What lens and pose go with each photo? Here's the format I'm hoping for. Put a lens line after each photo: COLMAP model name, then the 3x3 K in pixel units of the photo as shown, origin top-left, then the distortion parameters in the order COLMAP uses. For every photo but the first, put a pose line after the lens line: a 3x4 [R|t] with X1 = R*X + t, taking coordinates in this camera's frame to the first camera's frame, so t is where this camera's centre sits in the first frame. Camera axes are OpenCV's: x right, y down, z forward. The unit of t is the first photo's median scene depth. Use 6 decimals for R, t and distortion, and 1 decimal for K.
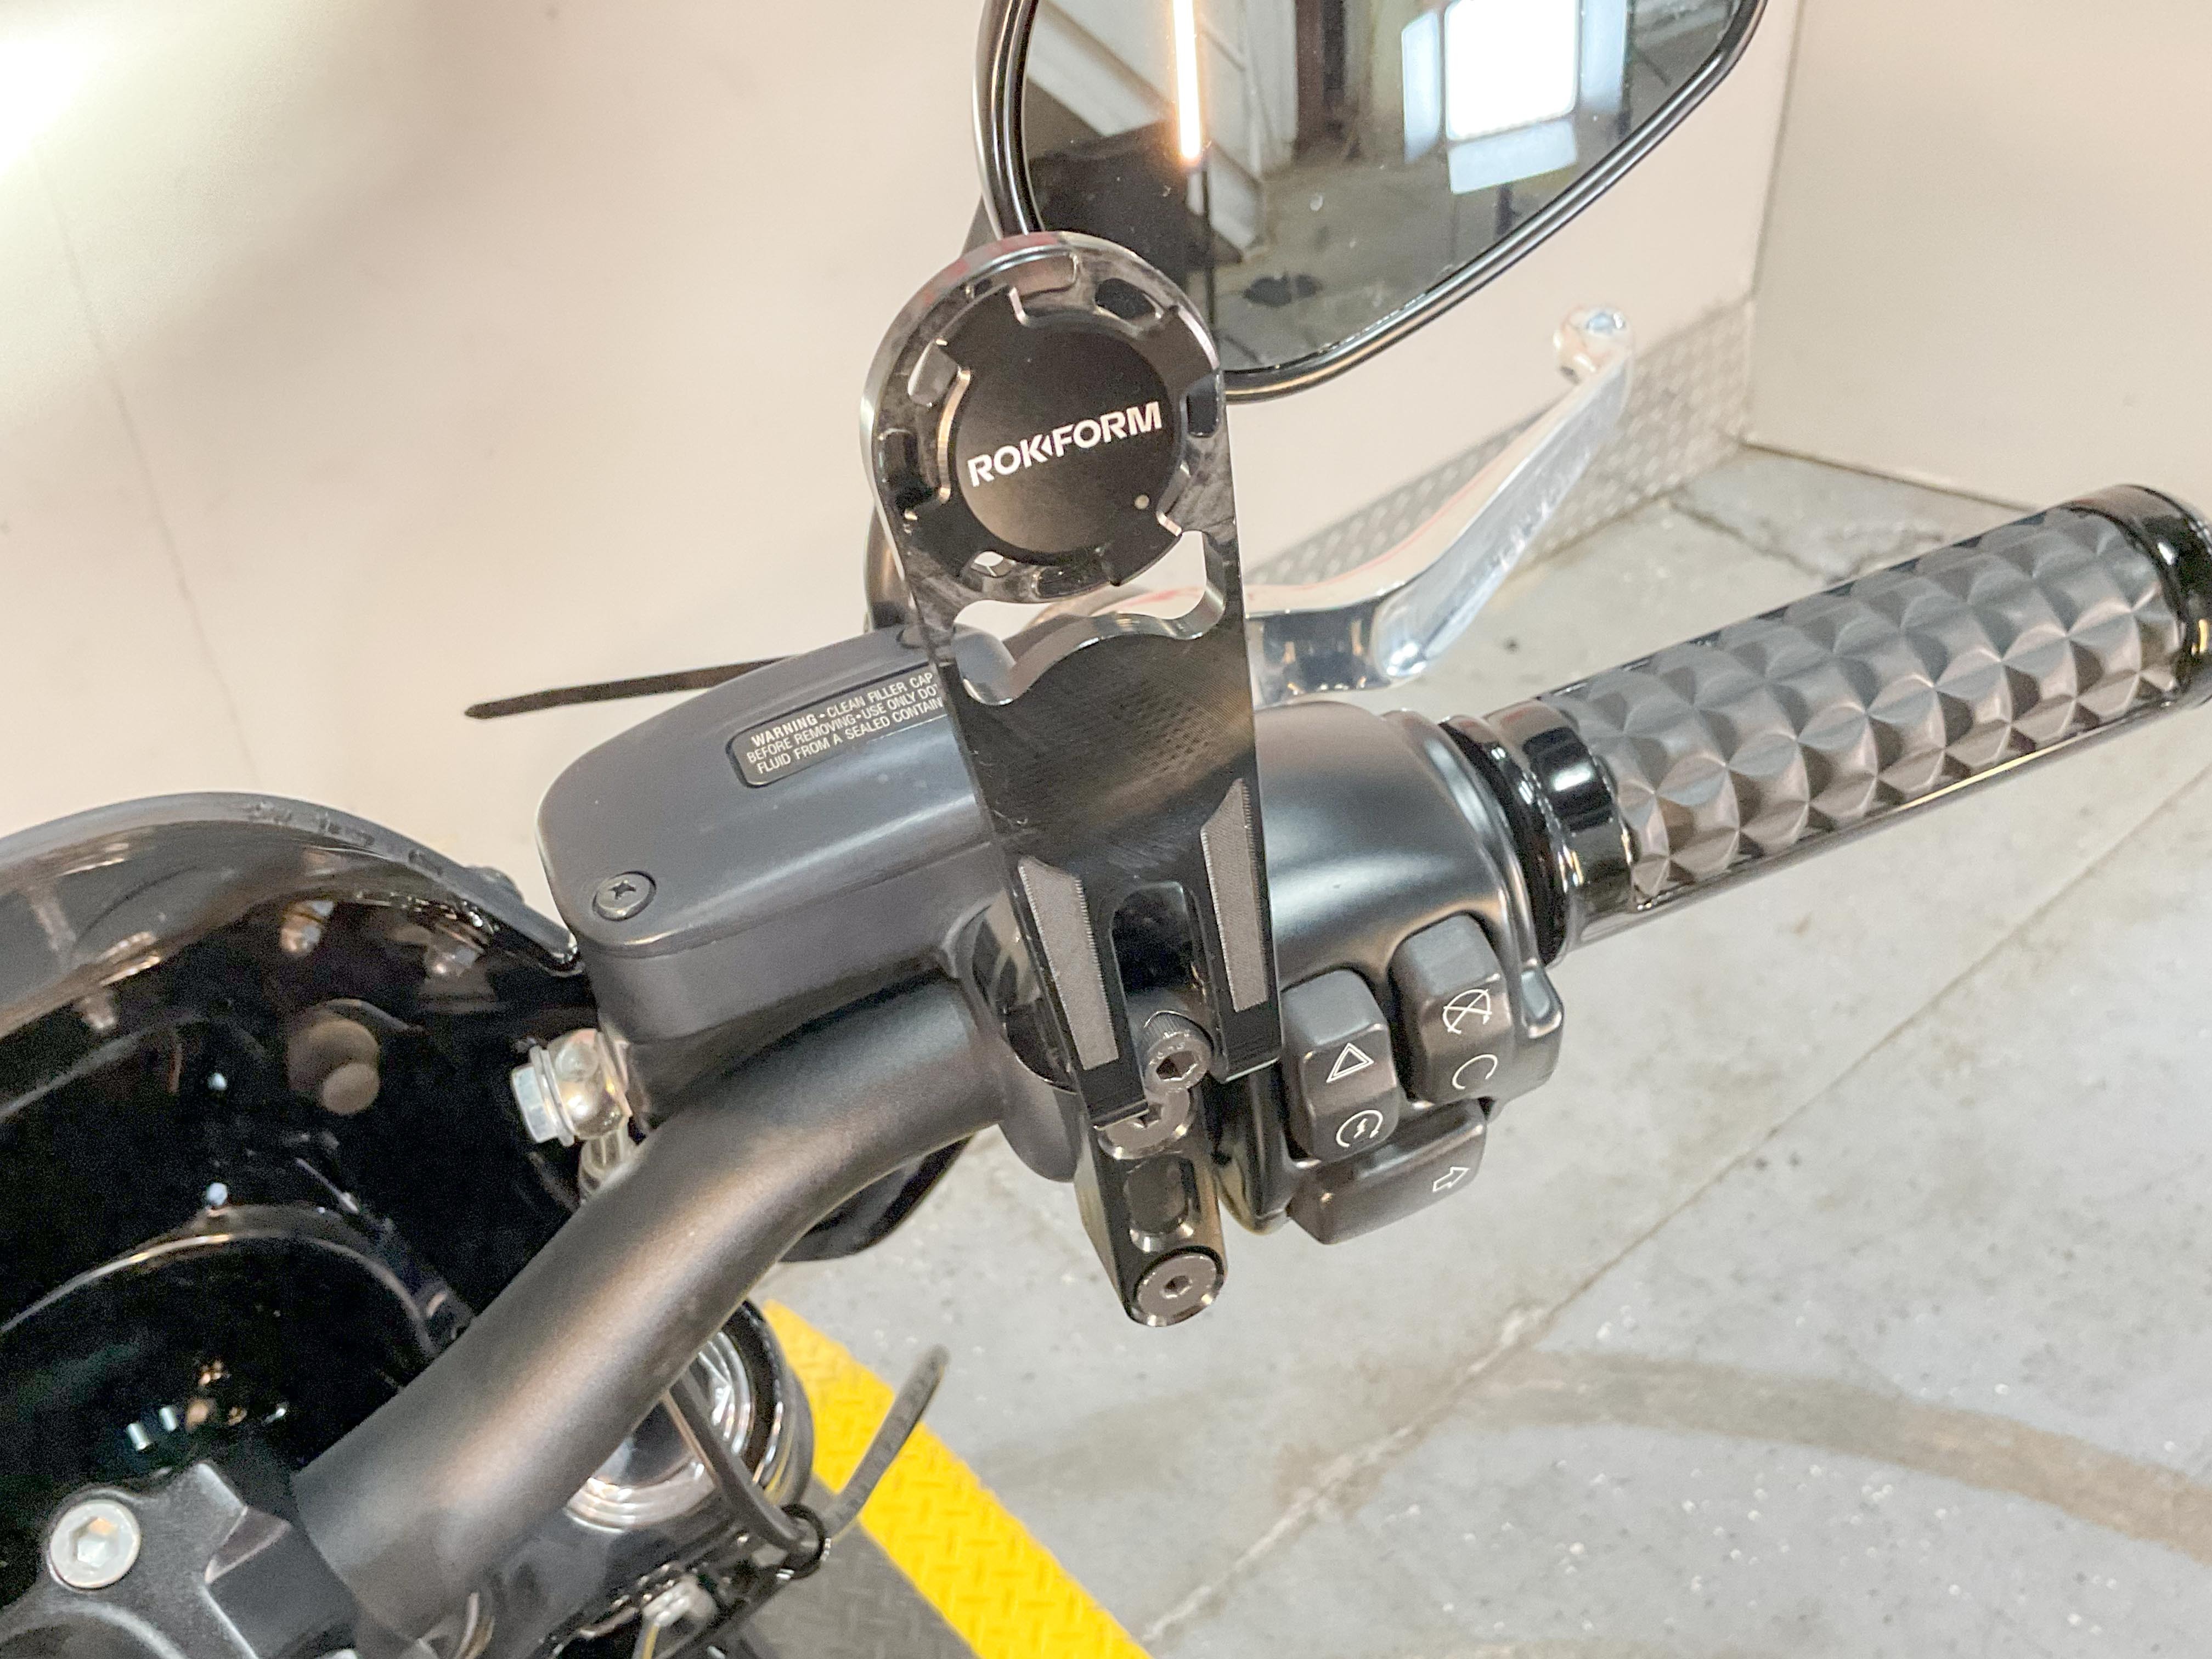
lens RADIAL K [[2158.2, 0, 1100.2], [0, 2158.2, 824.4], [0, 0, 1]] dist [-0.011599, 0.000000]
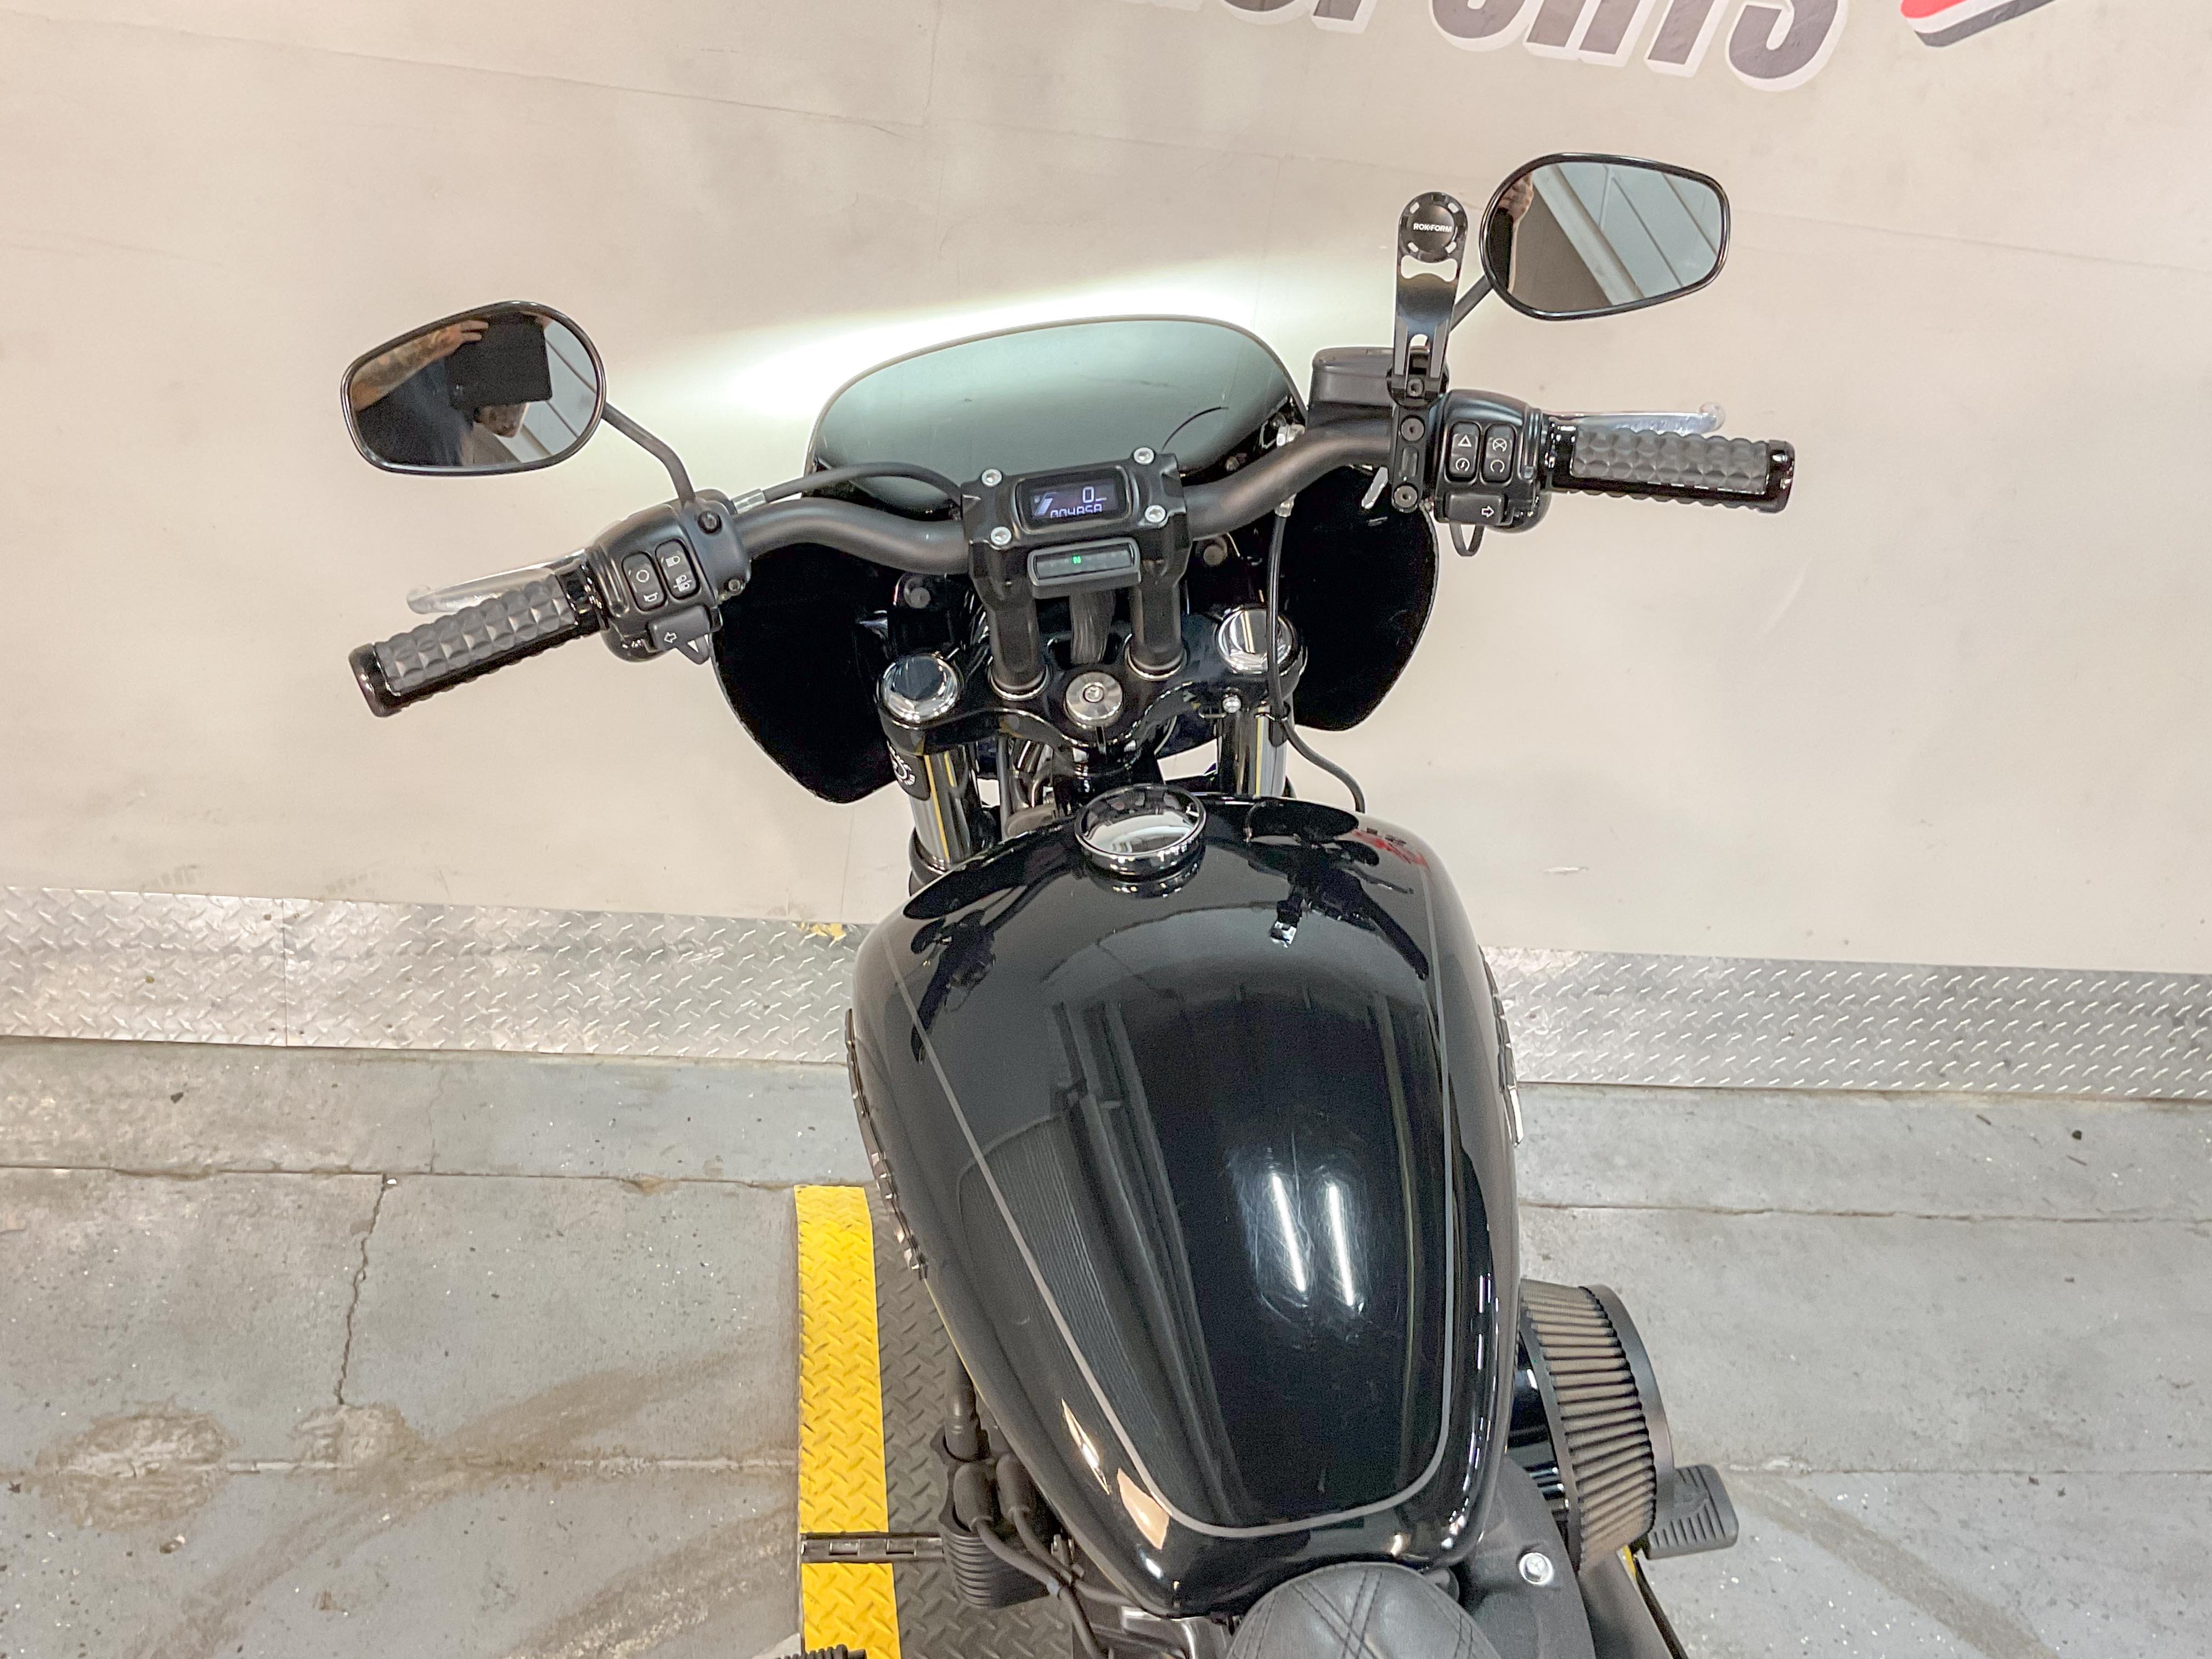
lens RADIAL K [[2158.2, 0, 1111.1], [0, 2158.2, 808.3], [0, 0, 1]] dist [-0.011599, 0.000000]
pose [[0.827339, 0.378001, -0.415482, 0.243511], [-0.471158, 0.869723, -0.146942, 0.263670], [0.305810, 0.317328, 0.897654, -0.430214]]
